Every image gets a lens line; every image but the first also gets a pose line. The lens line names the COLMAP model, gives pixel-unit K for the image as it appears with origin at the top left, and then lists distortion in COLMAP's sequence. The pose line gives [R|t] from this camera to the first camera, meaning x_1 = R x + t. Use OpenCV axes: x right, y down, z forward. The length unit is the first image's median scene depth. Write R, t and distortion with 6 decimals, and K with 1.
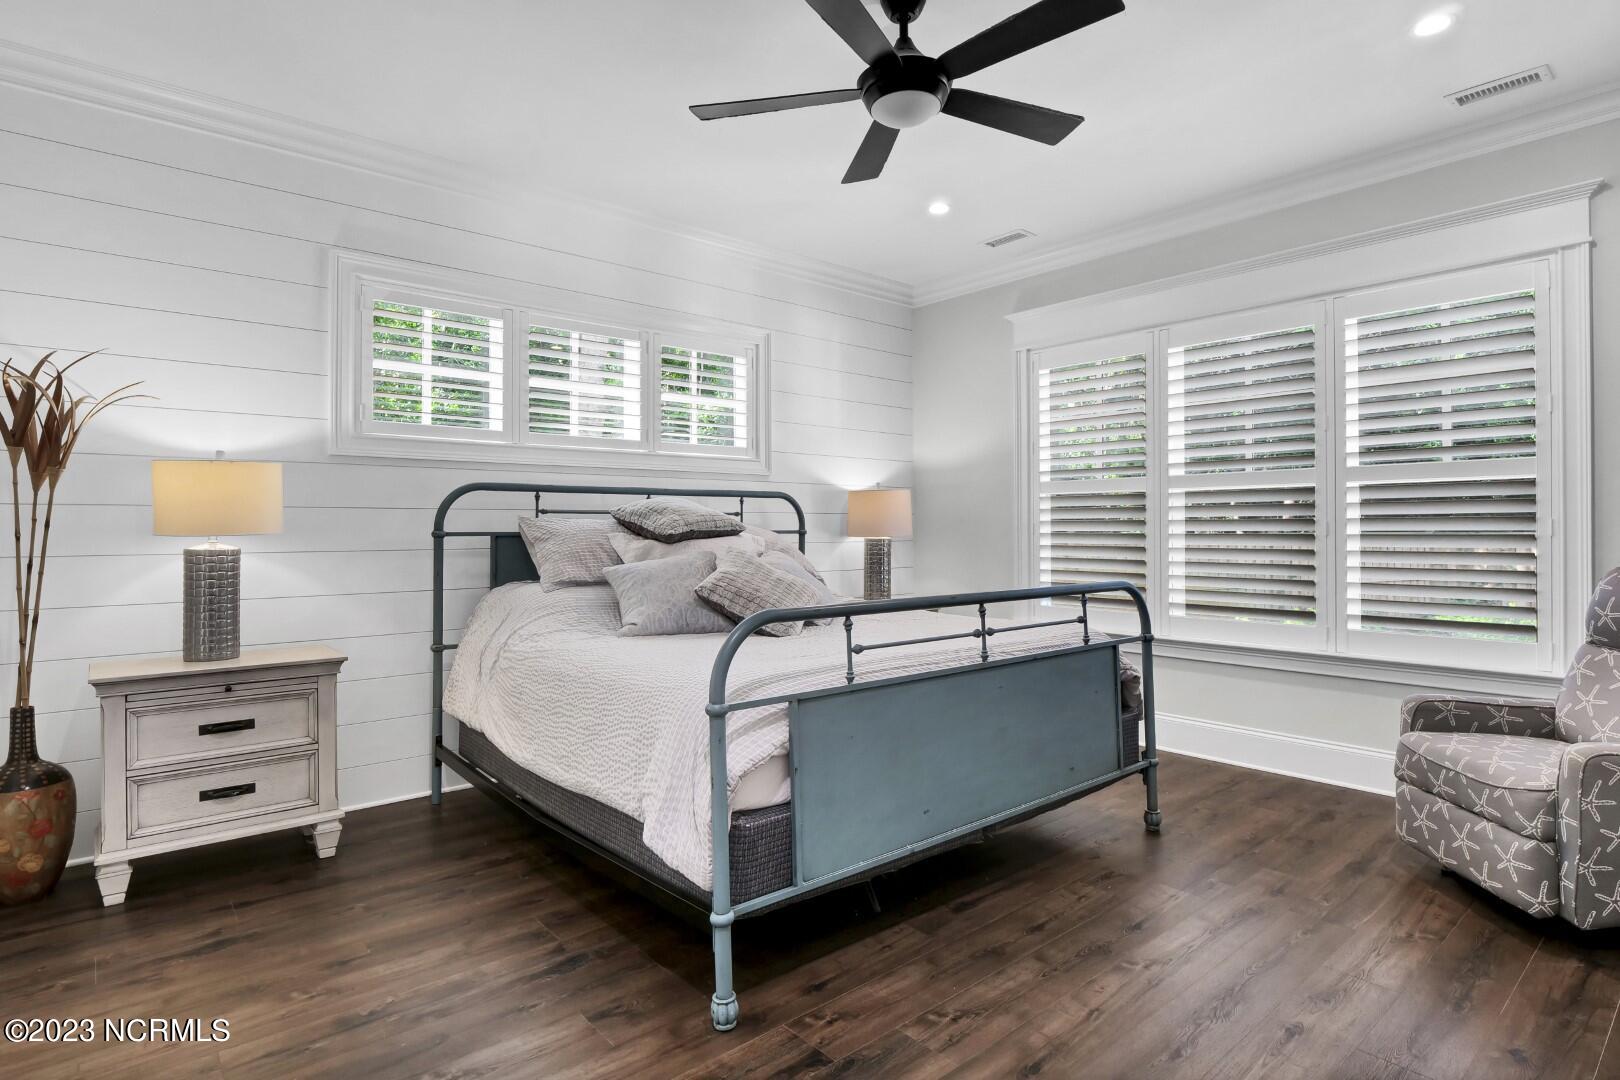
lens RADIAL K [[841.9, 0, 810.0], [0, 841.9, 540.0], [0, 0, 1]] dist [0.003382, 0.000992]
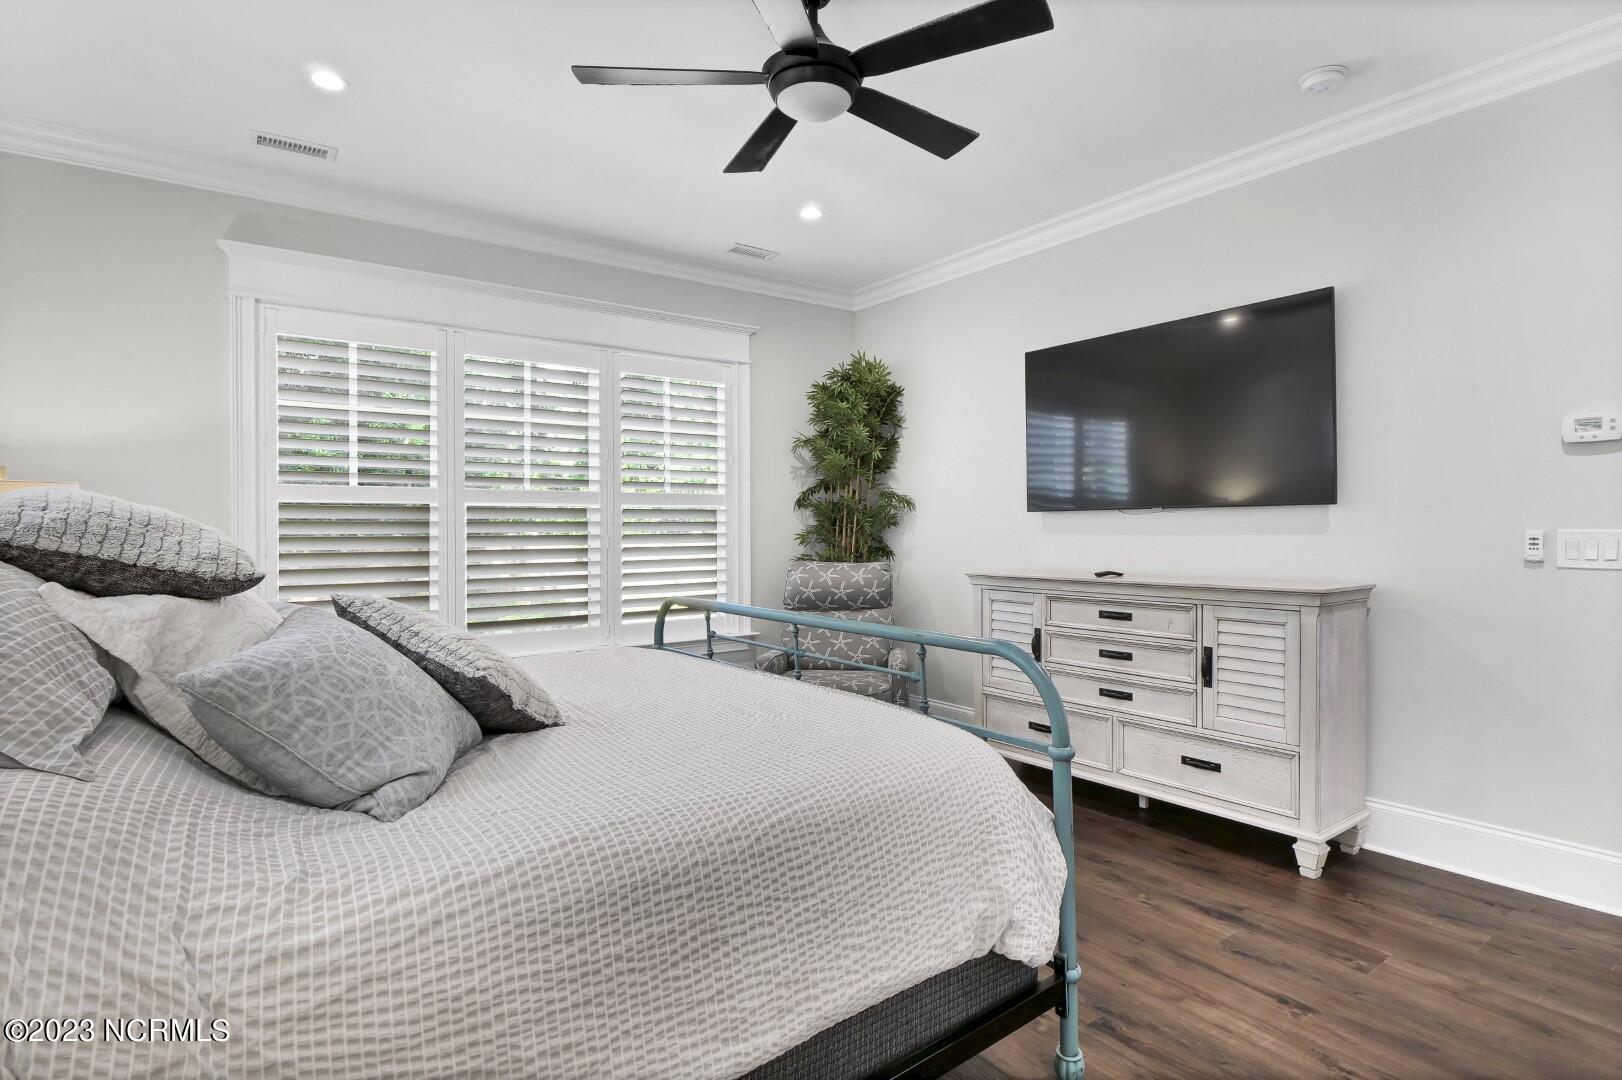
lens RADIAL K [[843.0, 0, 811.0], [0, 843.0, 540.0], [0, 0, 1]] dist [0.003382, 0.000992]
pose [[0.082650, 0.000051, 0.996579, -0.440008], [0.028498, 0.999591, -0.002414, -0.006936], [-0.996171, 0.028600, 0.082615, 0.500875]]
